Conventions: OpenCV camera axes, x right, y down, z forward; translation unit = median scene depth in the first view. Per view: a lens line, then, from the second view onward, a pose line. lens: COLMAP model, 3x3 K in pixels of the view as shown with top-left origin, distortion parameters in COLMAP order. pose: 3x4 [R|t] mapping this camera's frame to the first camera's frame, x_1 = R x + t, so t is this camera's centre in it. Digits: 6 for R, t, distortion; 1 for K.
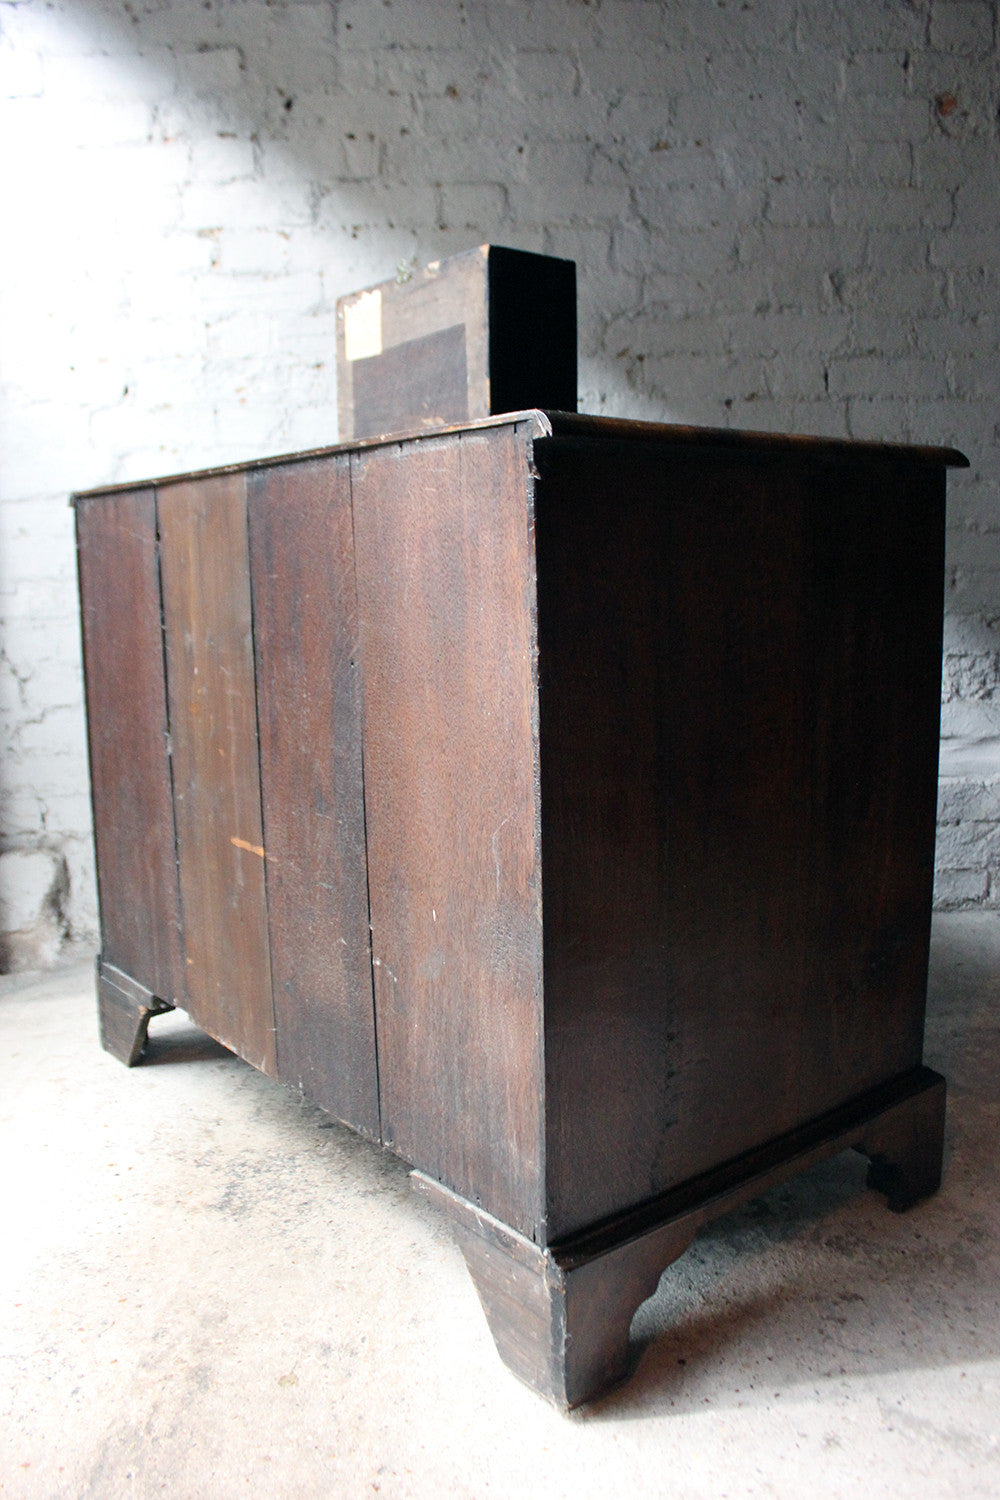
lens RADIAL K [[1259.7, 0, 491.8], [0, 1259.7, 768.1], [0, 0, 1]] dist [-0.166080, 0.145835]
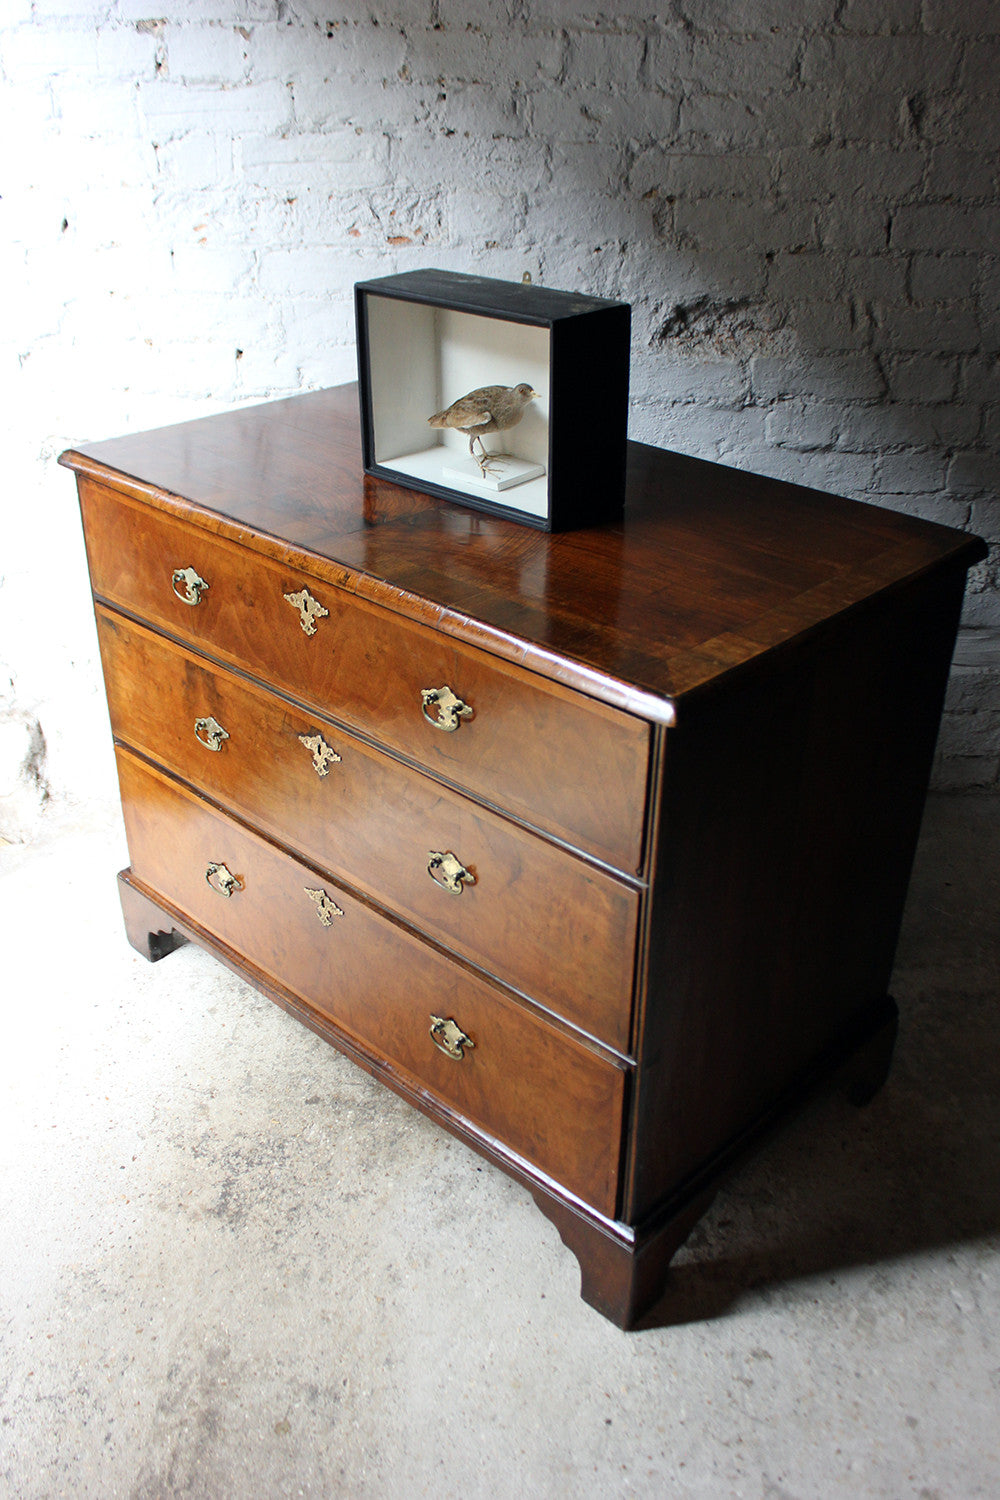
lens RADIAL K [[1413.1, 0, 498.7], [0, 1413.1, 779.8], [0, 0, 1]] dist [-0.143012, 0.141191]
pose [[0.999571, 0.029274, -0.000333, 0.015060], [-0.027244, 0.934315, 0.355406, -0.302424], [0.010716, -0.355245, 0.934712, -0.025821]]
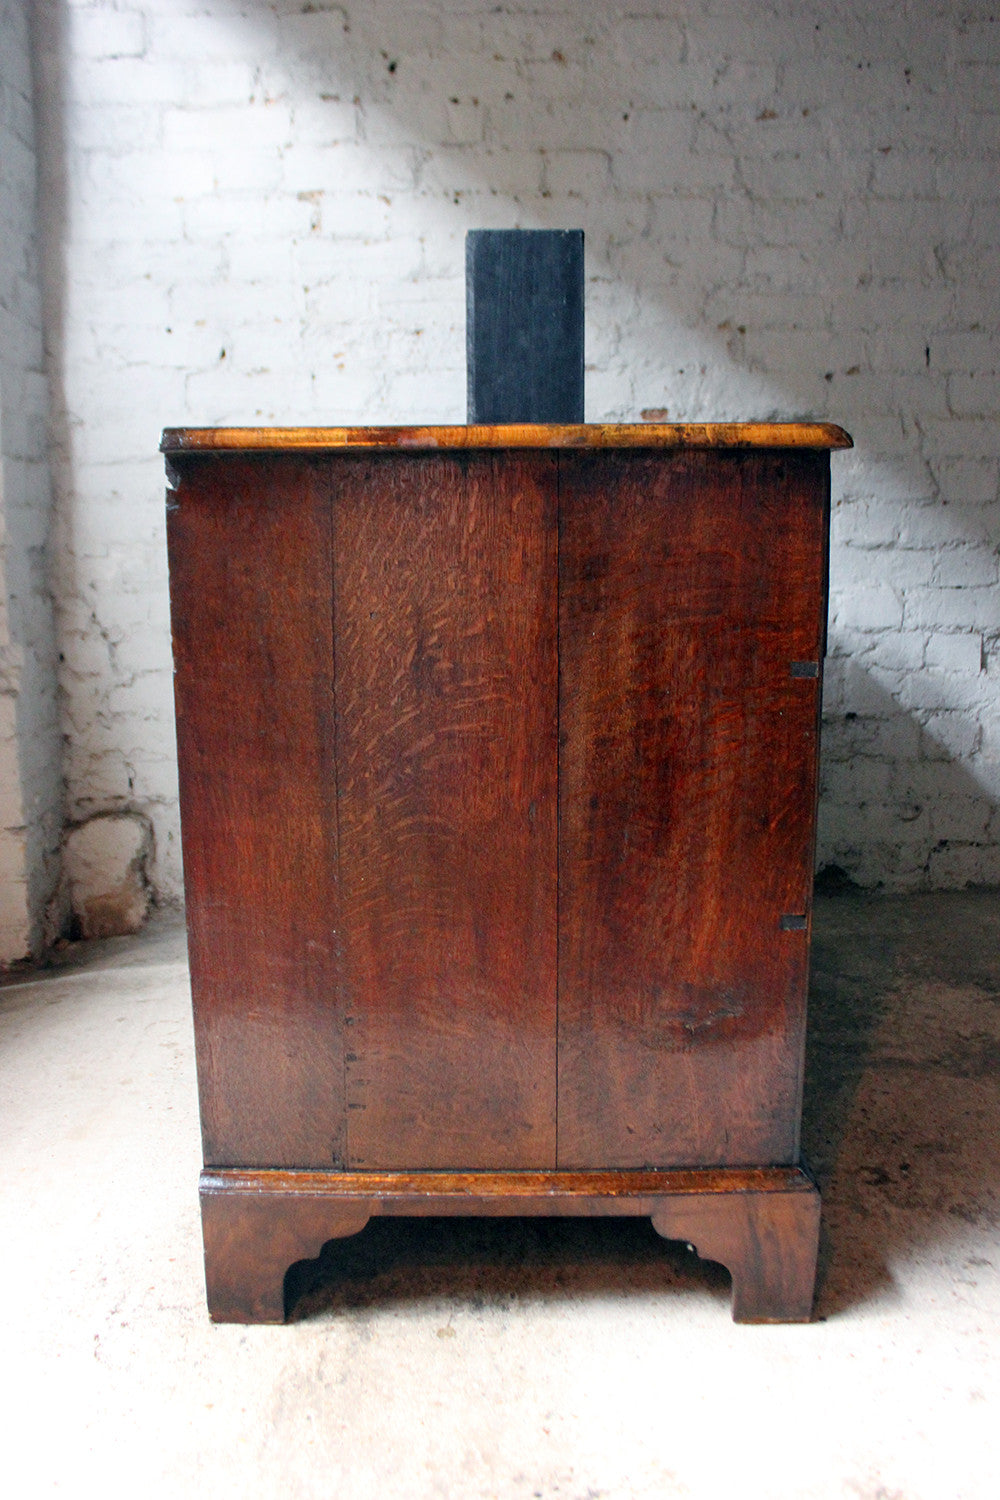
lens RADIAL K [[1310.6, 0, 498.3], [0, 1310.6, 752.5], [0, 0, 1]] dist [-0.159678, 0.149201]
pose [[0.999816, 0.015535, -0.011223, -0.060305], [-0.015362, 0.999764, 0.015366, -0.004978], [0.011459, -0.015190, 0.999819, -0.041894]]
